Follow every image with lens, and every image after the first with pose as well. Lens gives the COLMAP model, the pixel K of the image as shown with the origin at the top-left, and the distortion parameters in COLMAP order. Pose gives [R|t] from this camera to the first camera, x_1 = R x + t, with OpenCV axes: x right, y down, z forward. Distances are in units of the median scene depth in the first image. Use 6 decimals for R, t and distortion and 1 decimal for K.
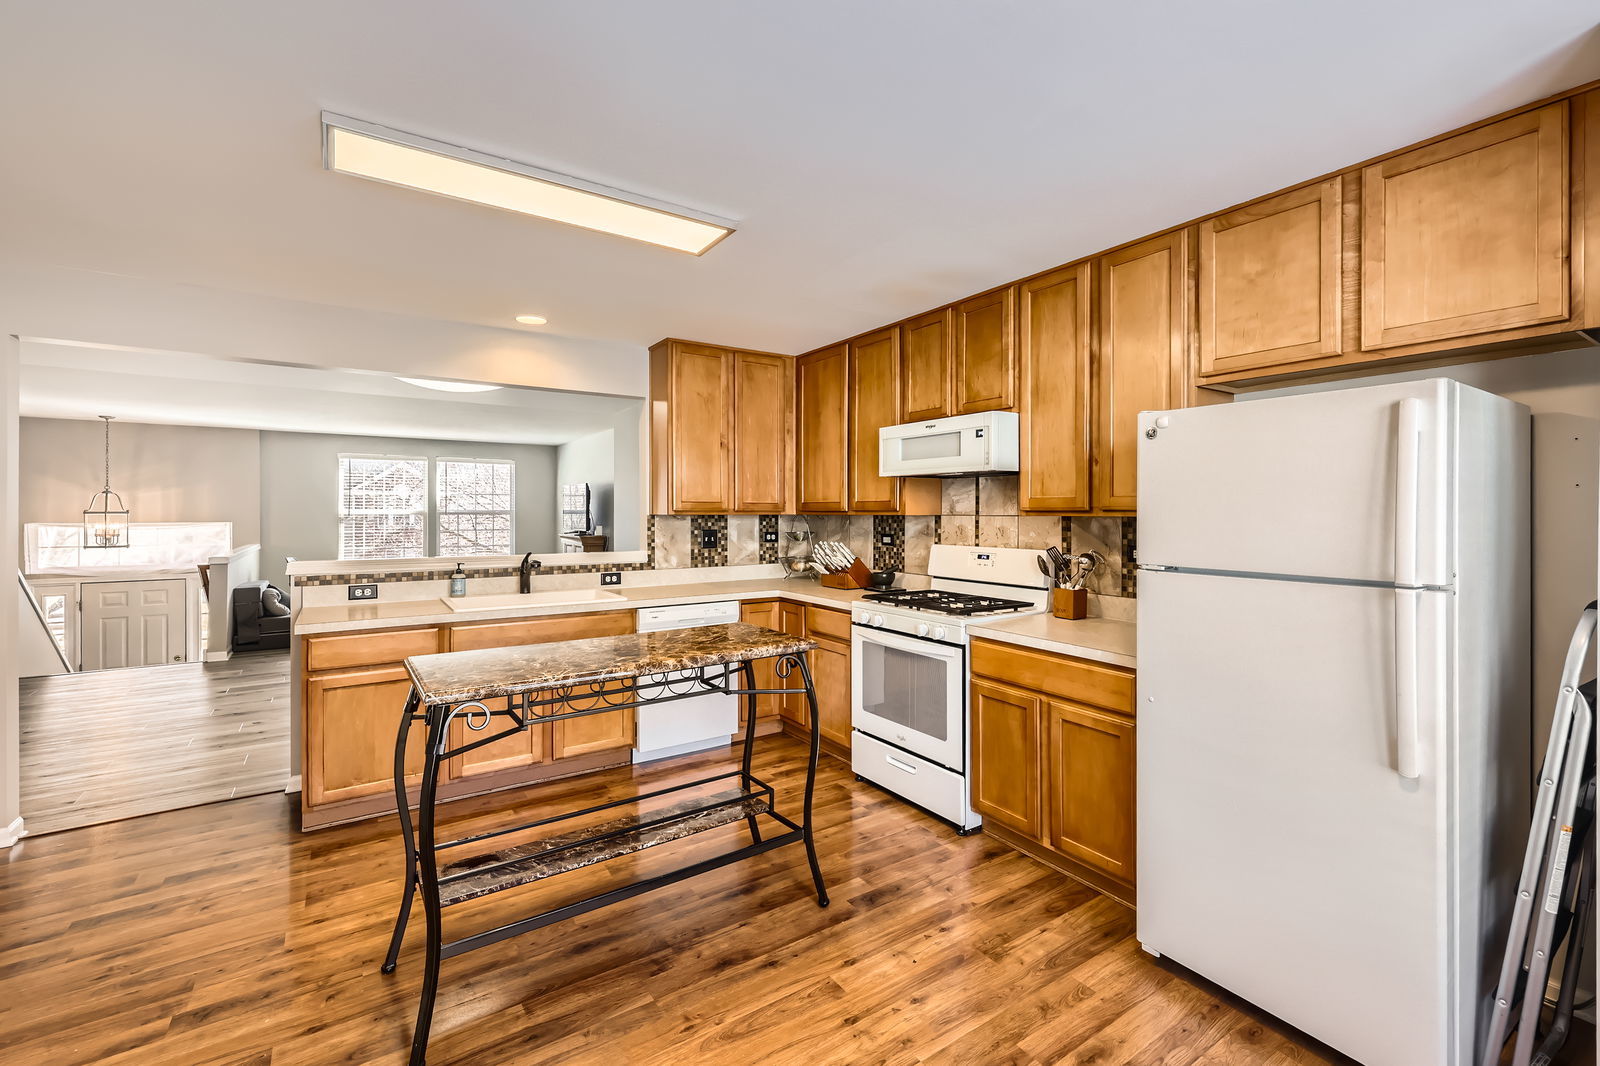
lens RADIAL K [[692.7, 0, 820.1], [0, 692.7, 514.9], [0, 0, 1]] dist [0.009663, 0.000081]
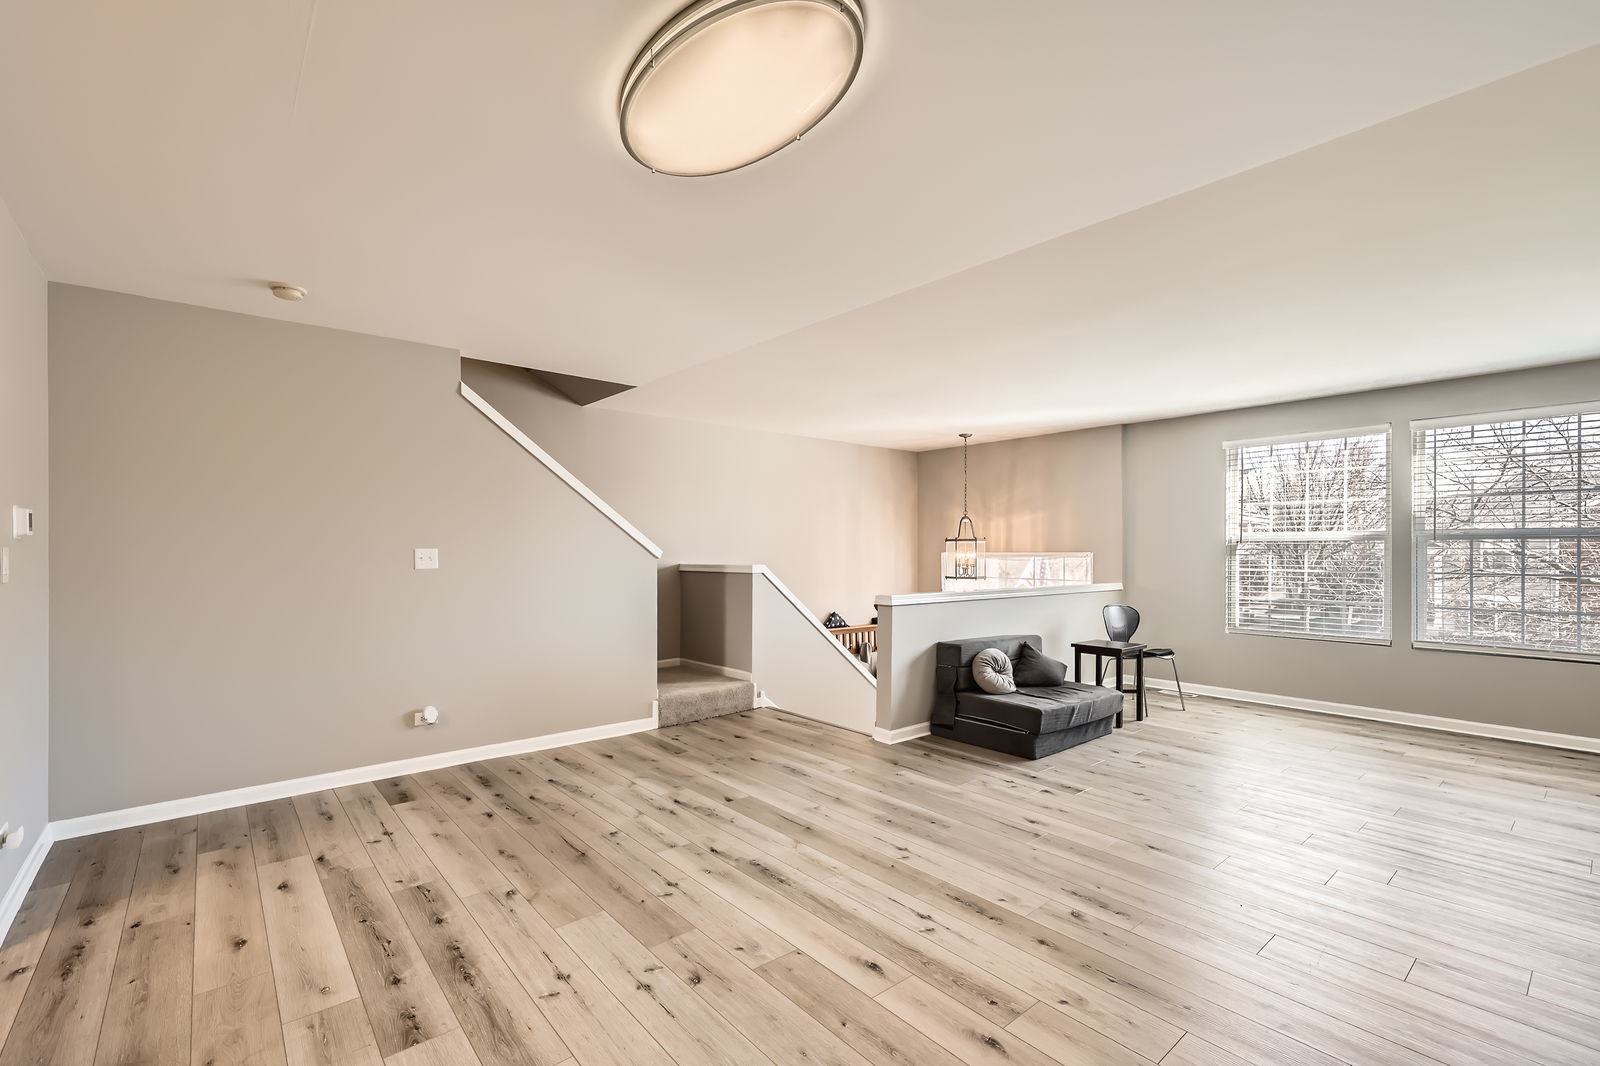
lens RADIAL K [[716.0, 0, 793.9], [0, 716.0, 555.6], [0, 0, 1]] dist [0.007681, -0.000030]
pose [[0.099729, 0.003567, -0.995008, -0.108495], [-0.005163, 0.999982, 0.003067, 0.013027], [0.995001, 0.004831, 0.099745, 0.605254]]
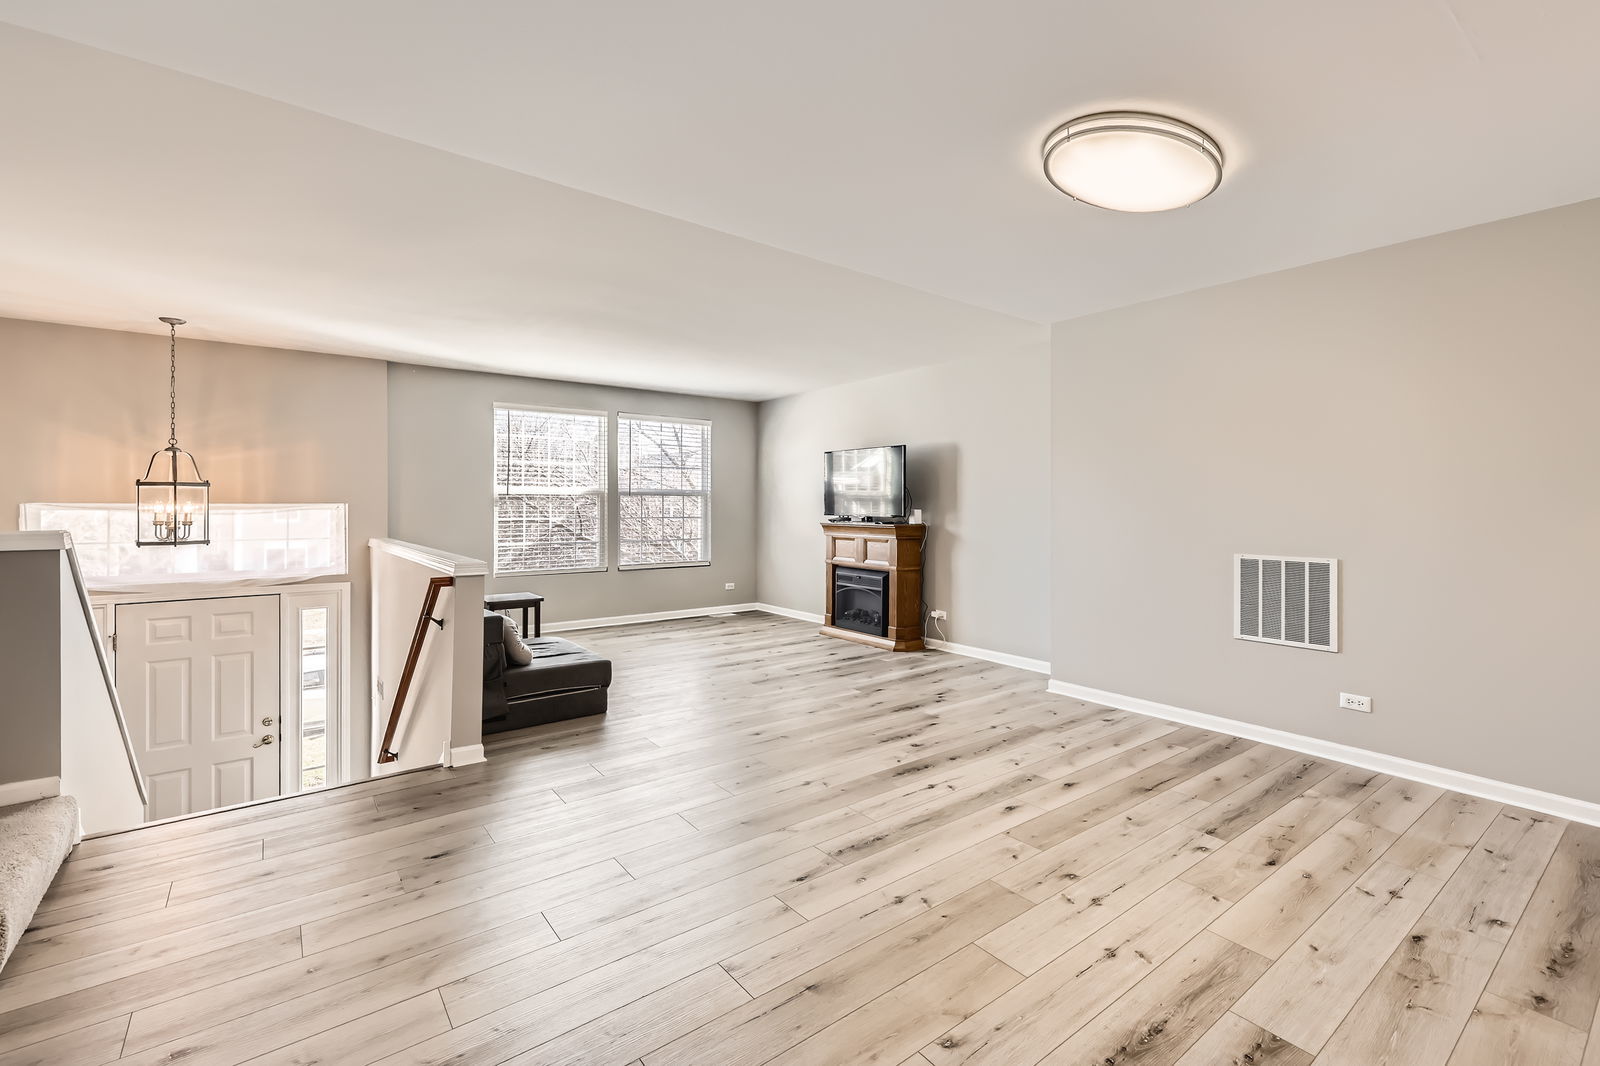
lens RADIAL K [[692.7, 0, 820.1], [0, 692.7, 514.9], [0, 0, 1]] dist [0.009663, 0.000081]
pose [[0.997737, -0.000879, 0.067233, -0.461861], [0.000139, 0.999939, 0.011022, 0.013692], [-0.067238, -0.010988, 0.997676, 0.340156]]
